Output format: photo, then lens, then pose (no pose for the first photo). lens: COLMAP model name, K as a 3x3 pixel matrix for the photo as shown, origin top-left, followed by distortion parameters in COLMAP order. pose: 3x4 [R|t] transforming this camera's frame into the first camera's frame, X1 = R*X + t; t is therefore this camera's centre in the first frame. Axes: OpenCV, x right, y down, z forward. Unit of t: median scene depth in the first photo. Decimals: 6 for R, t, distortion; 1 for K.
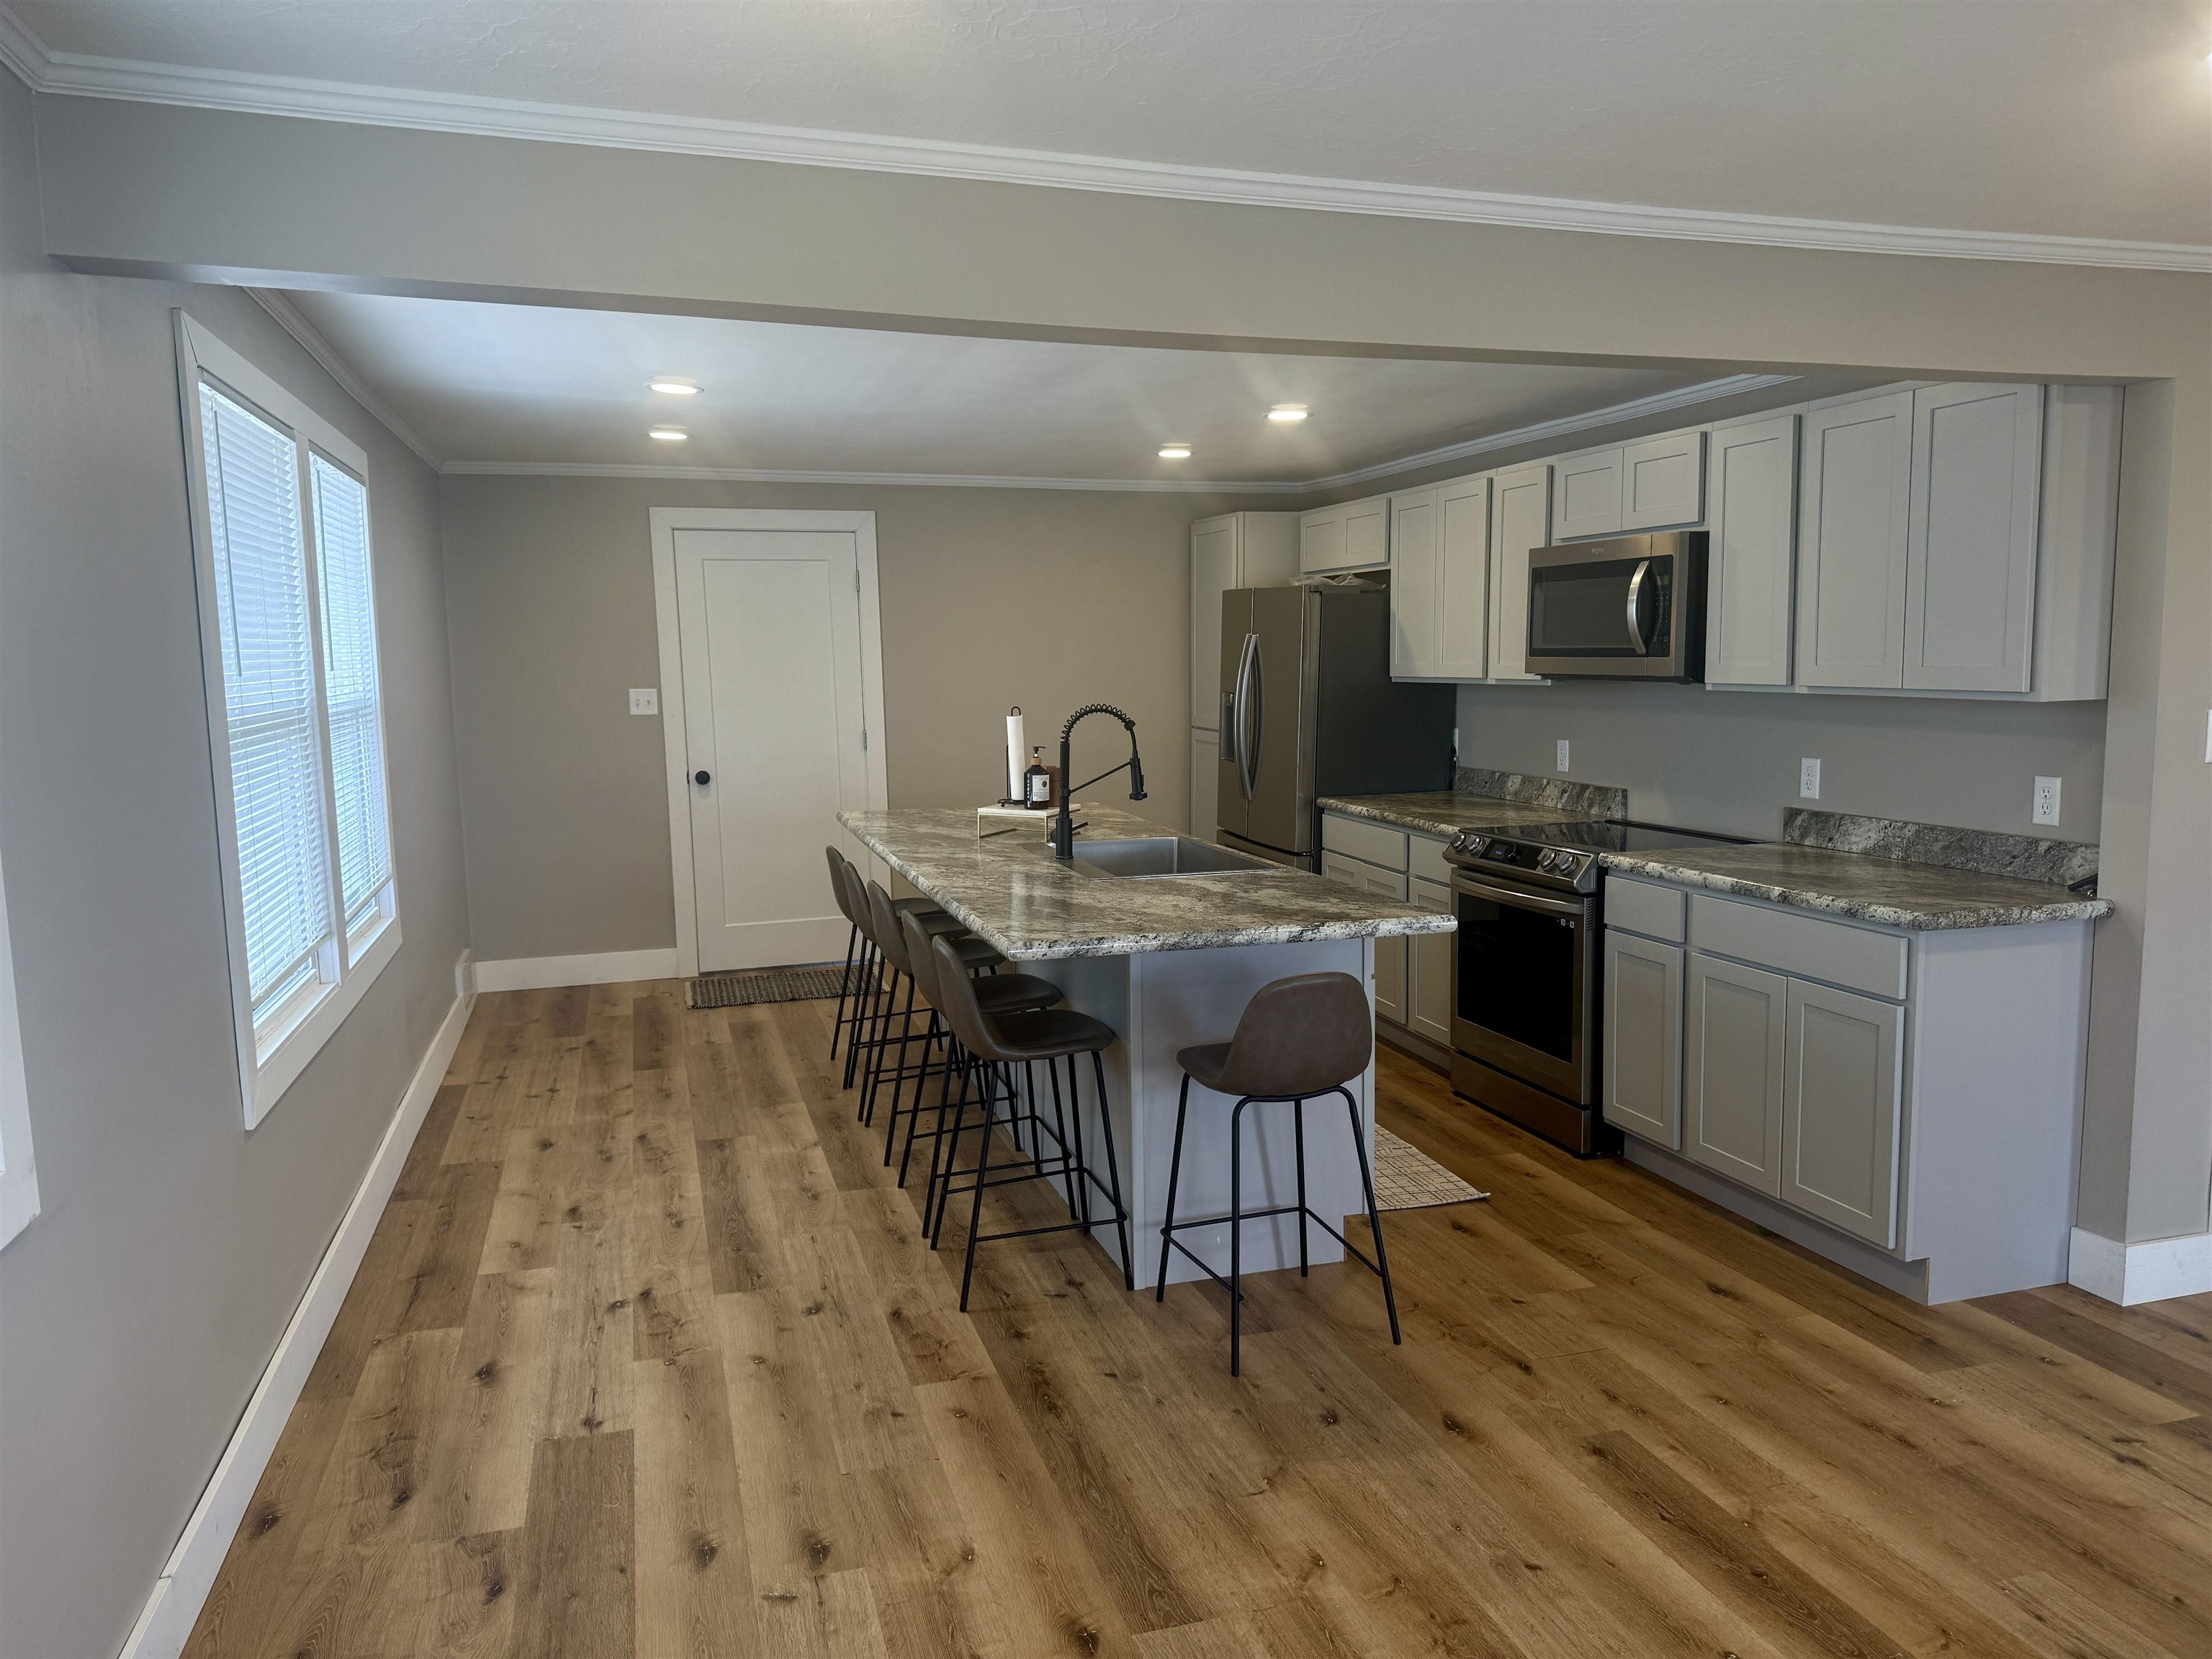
lens RADIAL K [[1557.9, 0, 1106.0], [0, 1557.9, 829.5], [0, 0, 1]] dist [0.111951, -0.194930]
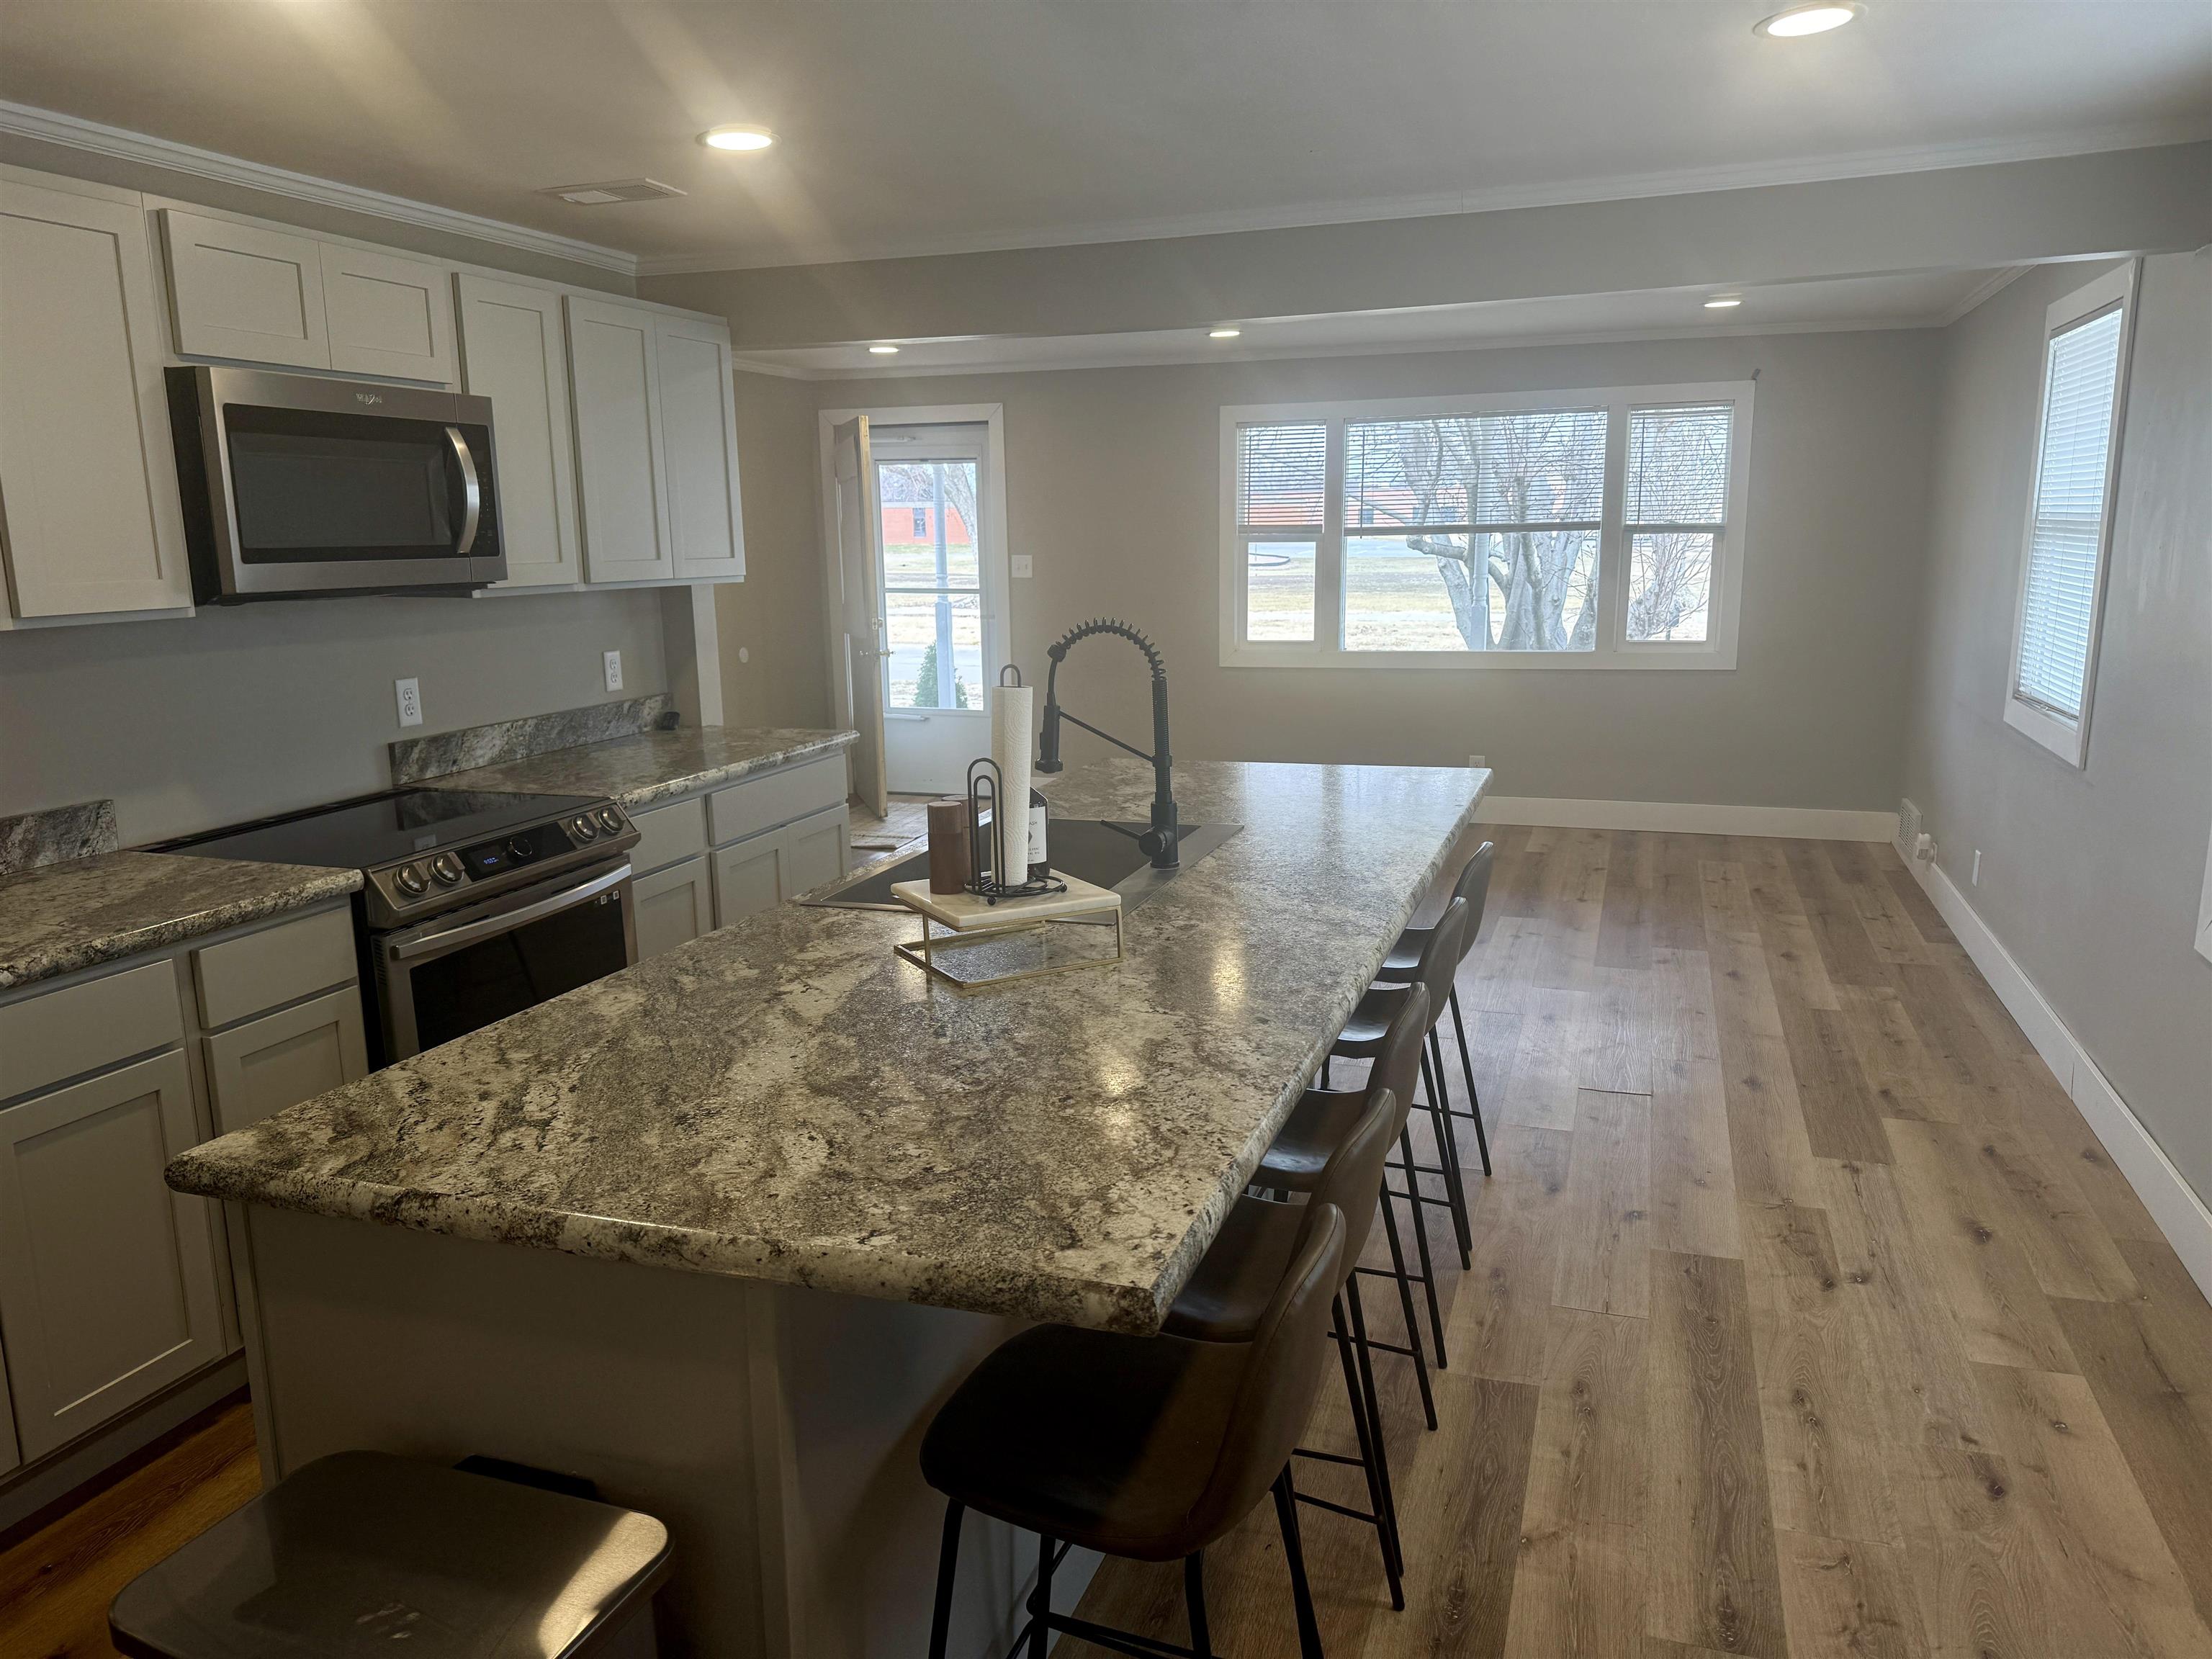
lens RADIAL K [[1539.9, 0, 1139.9], [0, 1539.9, 820.3], [0, 0, 1]] dist [0.104032, -0.162738]
pose [[-0.819653, -0.081589, 0.567020, -0.385714], [0.091211, 0.958592, 0.269782, -0.174526], [-0.565552, 0.272847, -0.778271, 1.557366]]
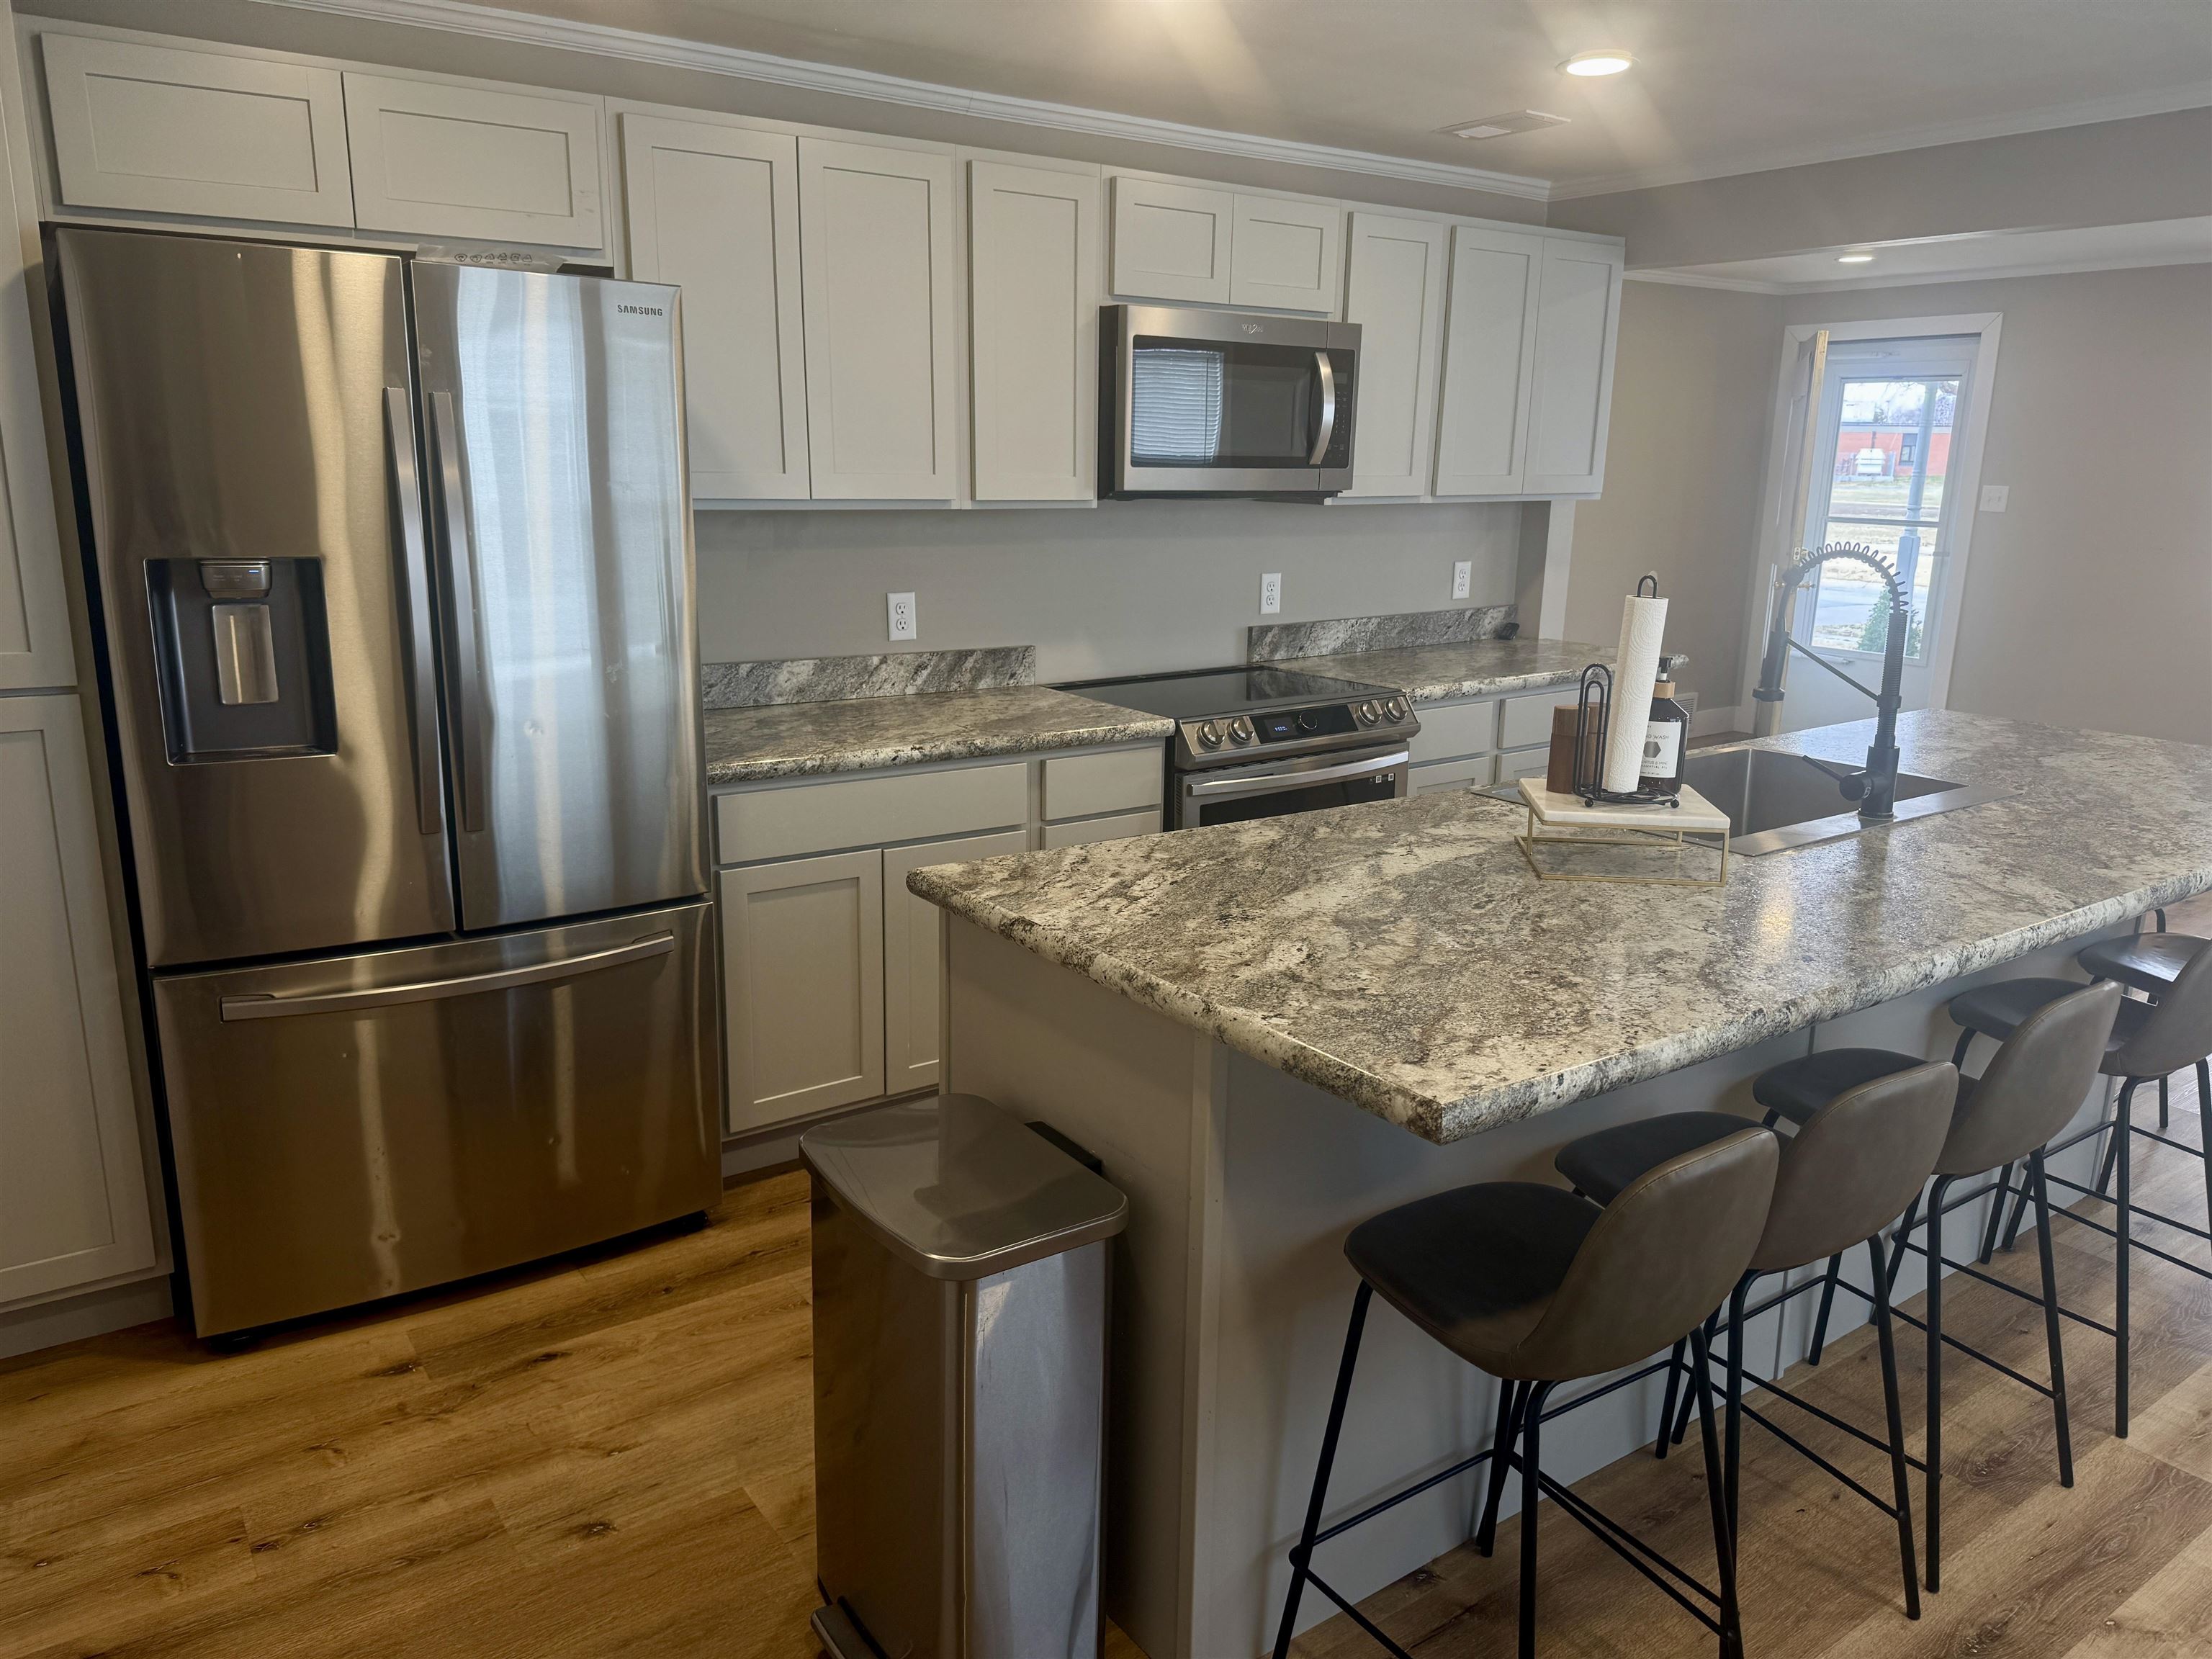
lens RADIAL K [[1557.9, 0, 1106.0], [0, 1557.9, 829.5], [0, 0, 1]] dist [0.111951, -0.194930]
pose [[-0.314308, -0.211324, 0.925501, -0.505807], [0.102276, 0.961696, 0.254322, -0.162144], [-0.943796, 0.174592, -0.280656, 1.507350]]
